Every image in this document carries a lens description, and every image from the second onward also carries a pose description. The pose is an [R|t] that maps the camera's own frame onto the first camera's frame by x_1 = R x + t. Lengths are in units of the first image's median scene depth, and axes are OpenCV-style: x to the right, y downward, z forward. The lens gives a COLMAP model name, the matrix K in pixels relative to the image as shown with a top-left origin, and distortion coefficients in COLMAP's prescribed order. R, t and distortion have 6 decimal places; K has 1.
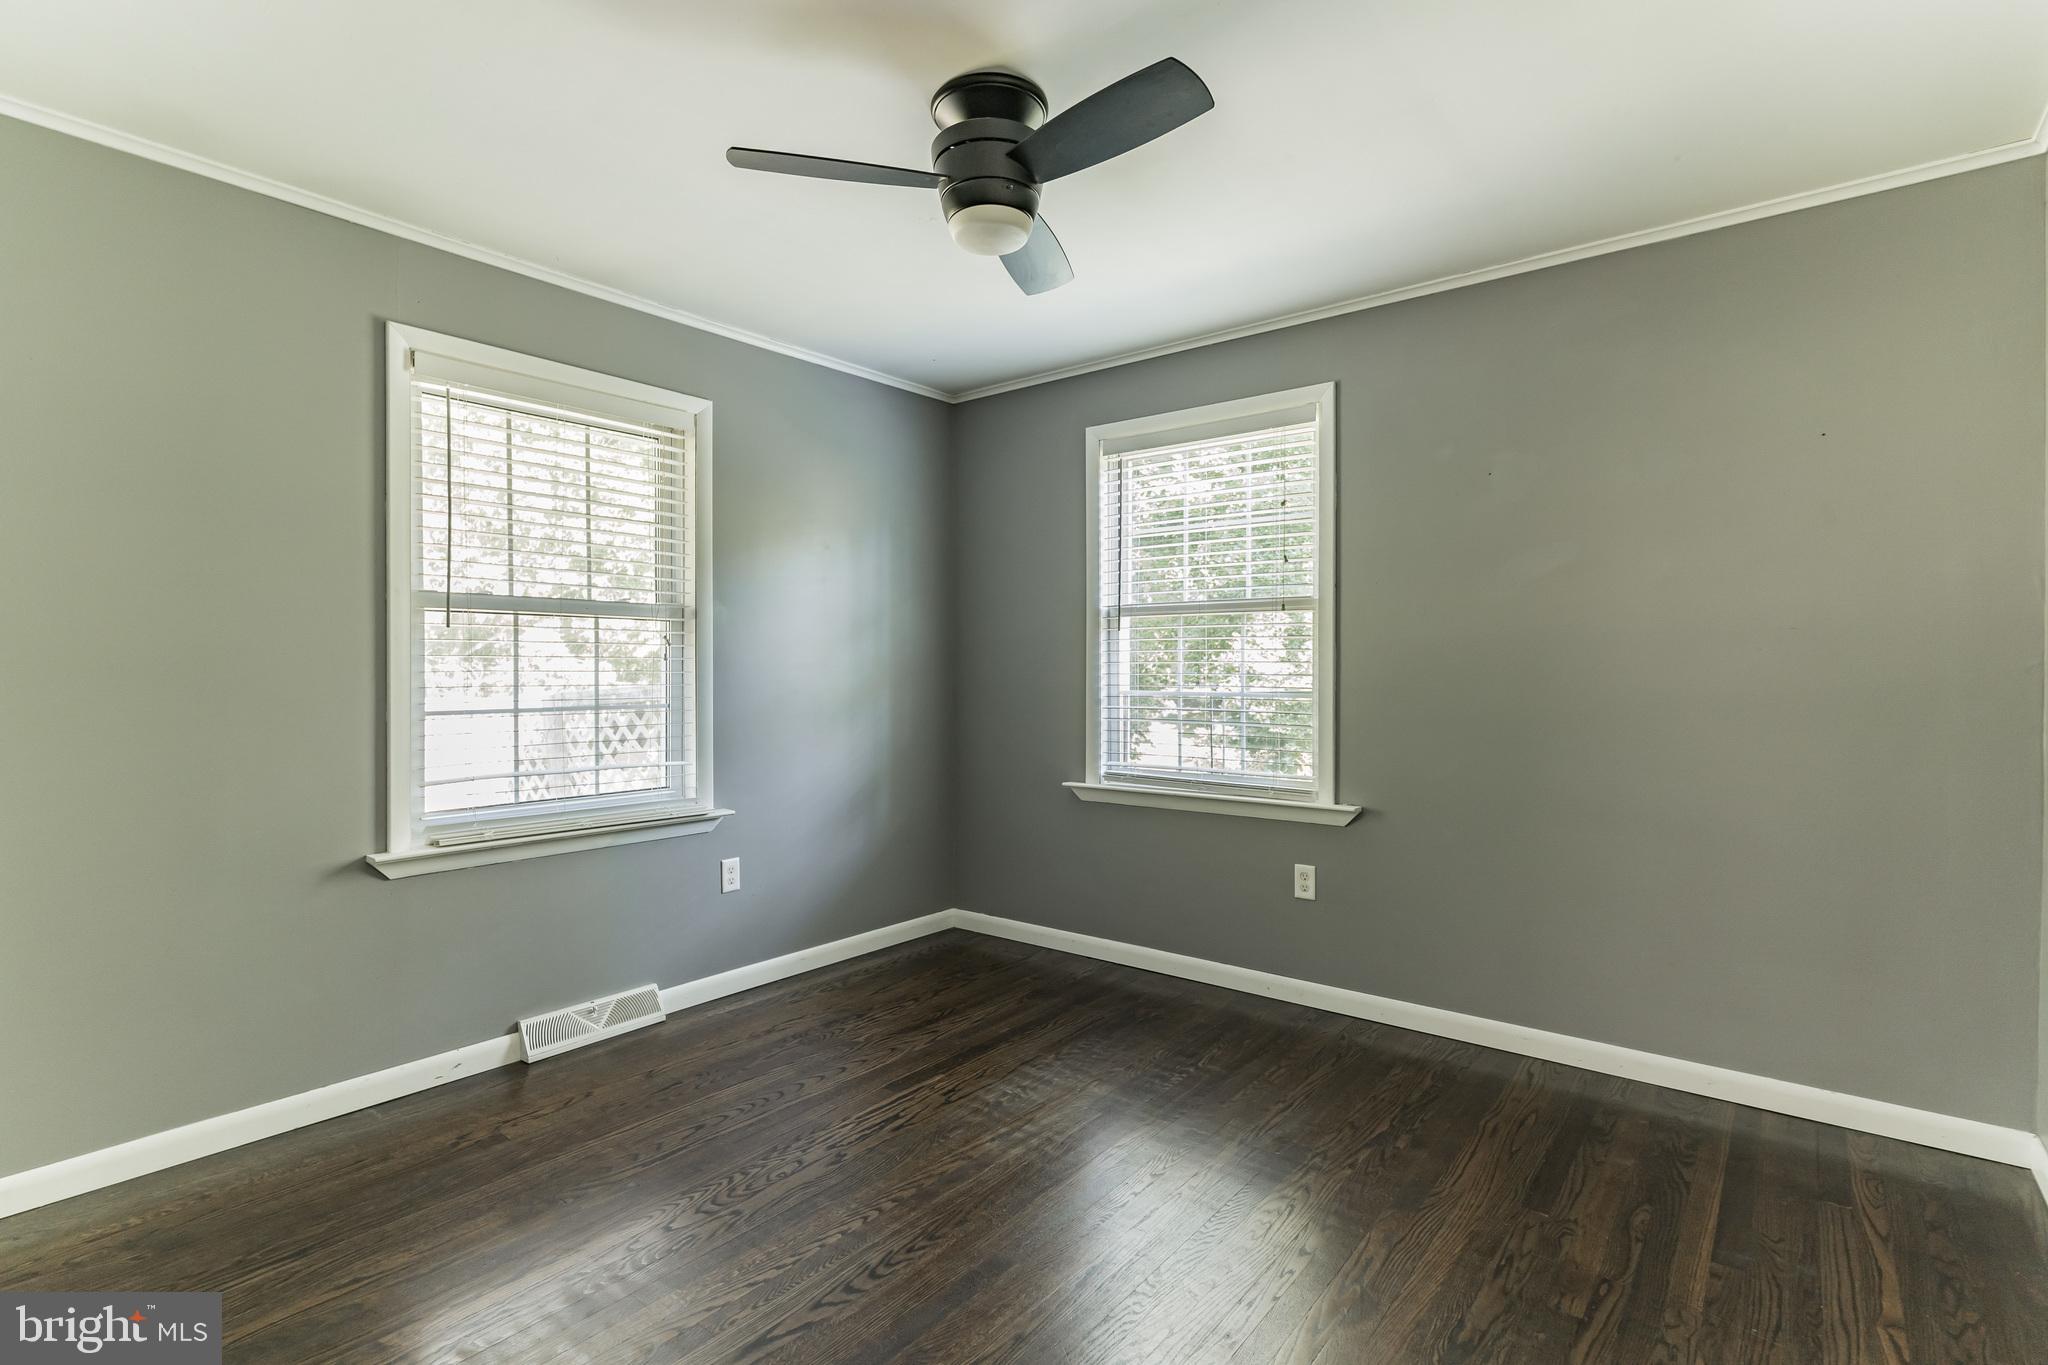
lens RADIAL K [[955.0, 0, 1024.0], [0, 955.0, 682.5], [0, 0, 1]] dist [-0.000825, -0.000131]
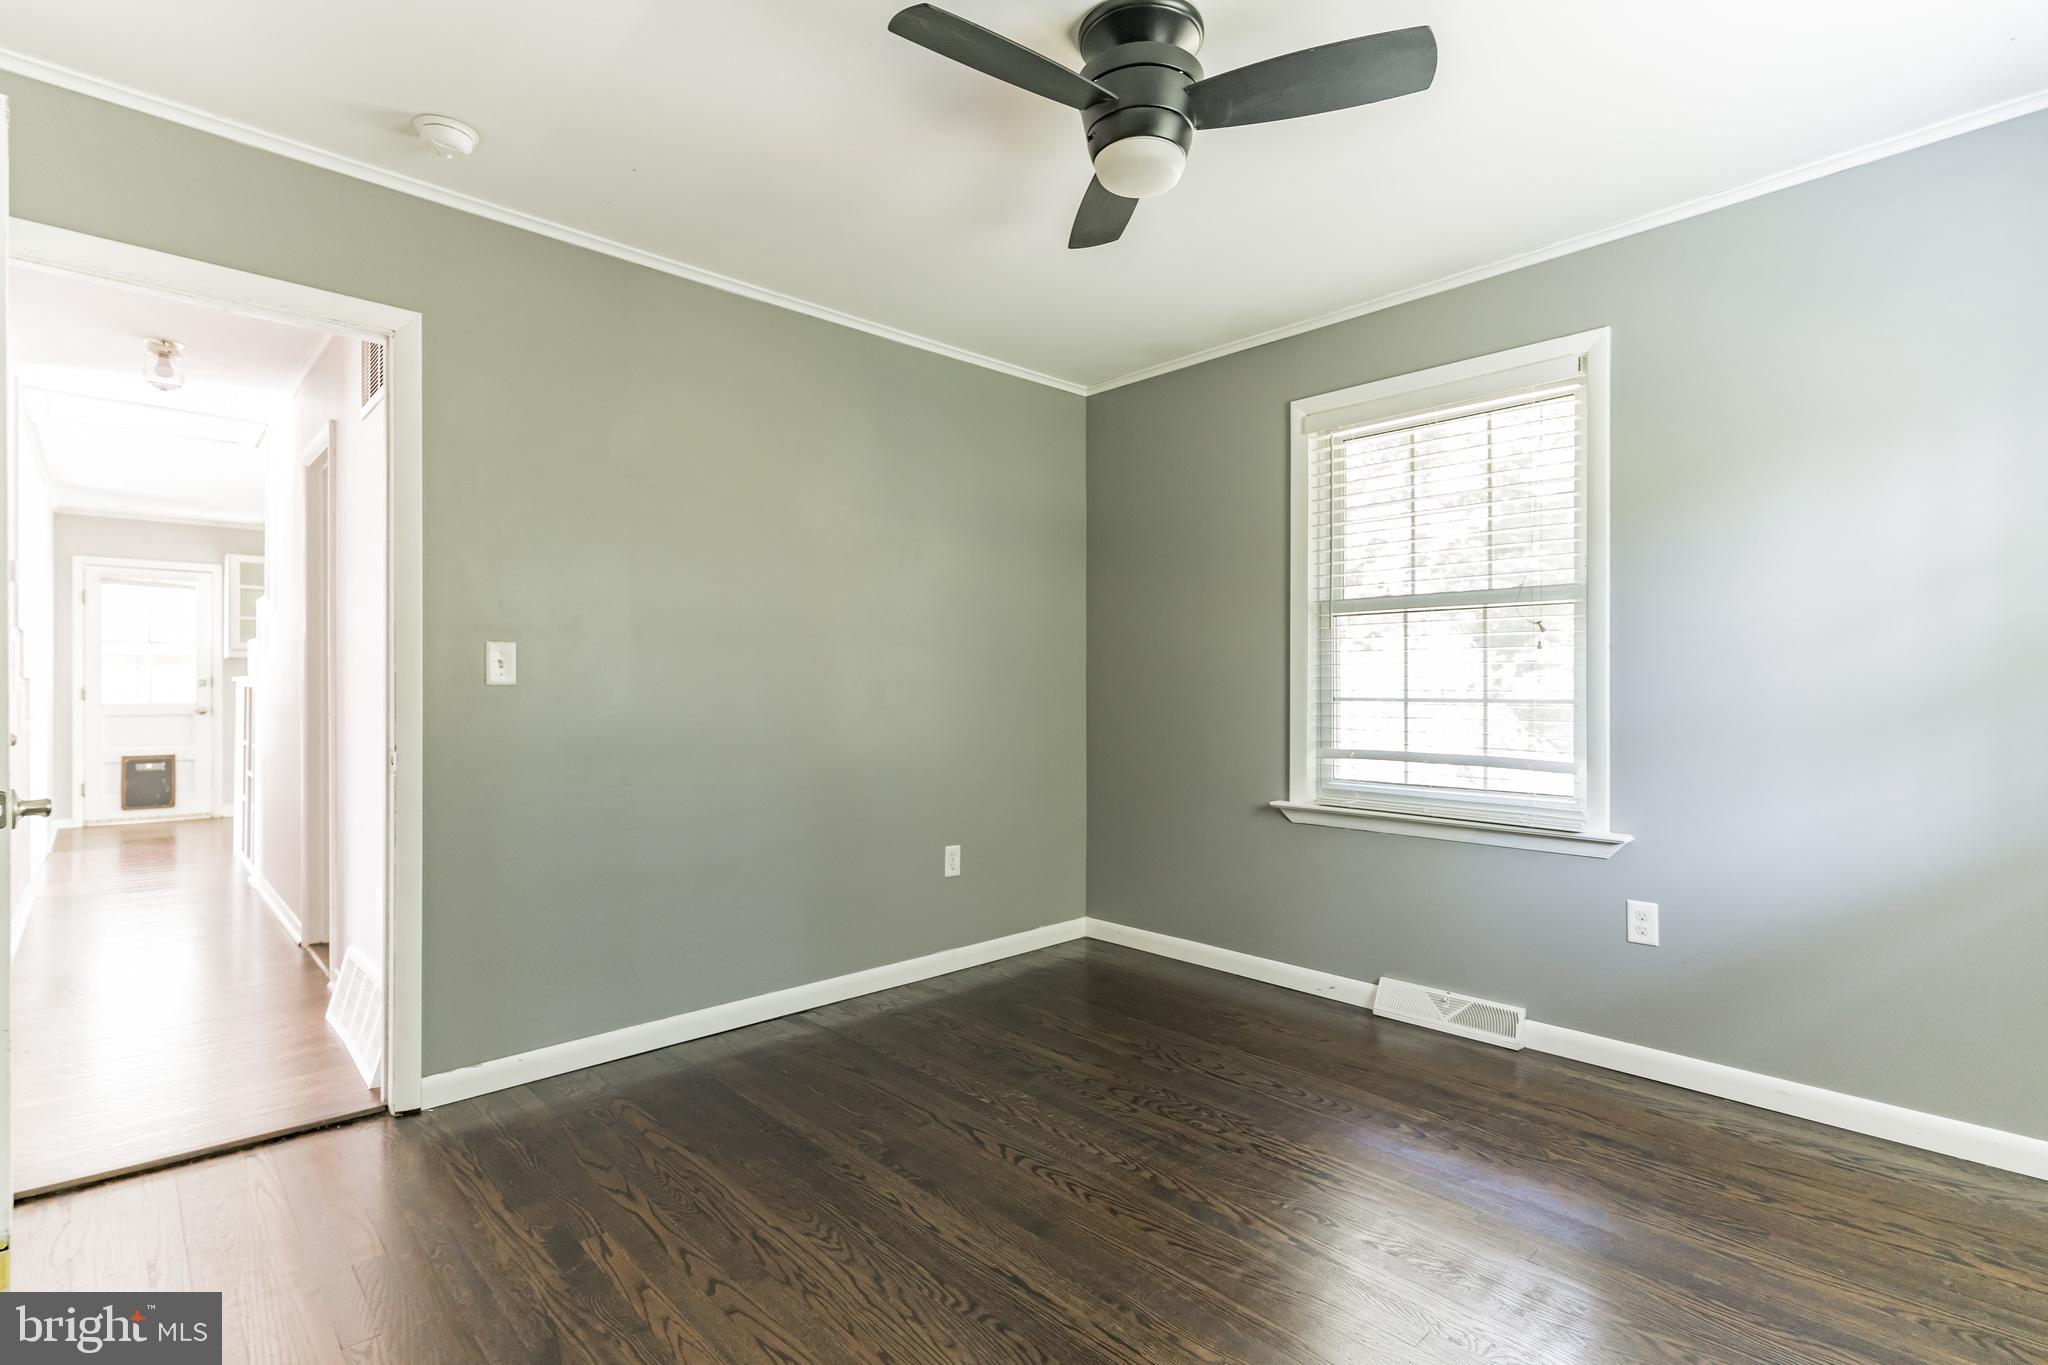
lens RADIAL K [[975.3, 0, 1024.0], [0, 975.3, 682.5], [0, 0, 1]] dist [0.002733, 0.000571]
pose [[-0.132944, -0.008550, -0.991087, 0.640268], [-0.017326, 0.999830, -0.006302, 0.024208], [0.990972, 0.016334, -0.133069, 0.707872]]
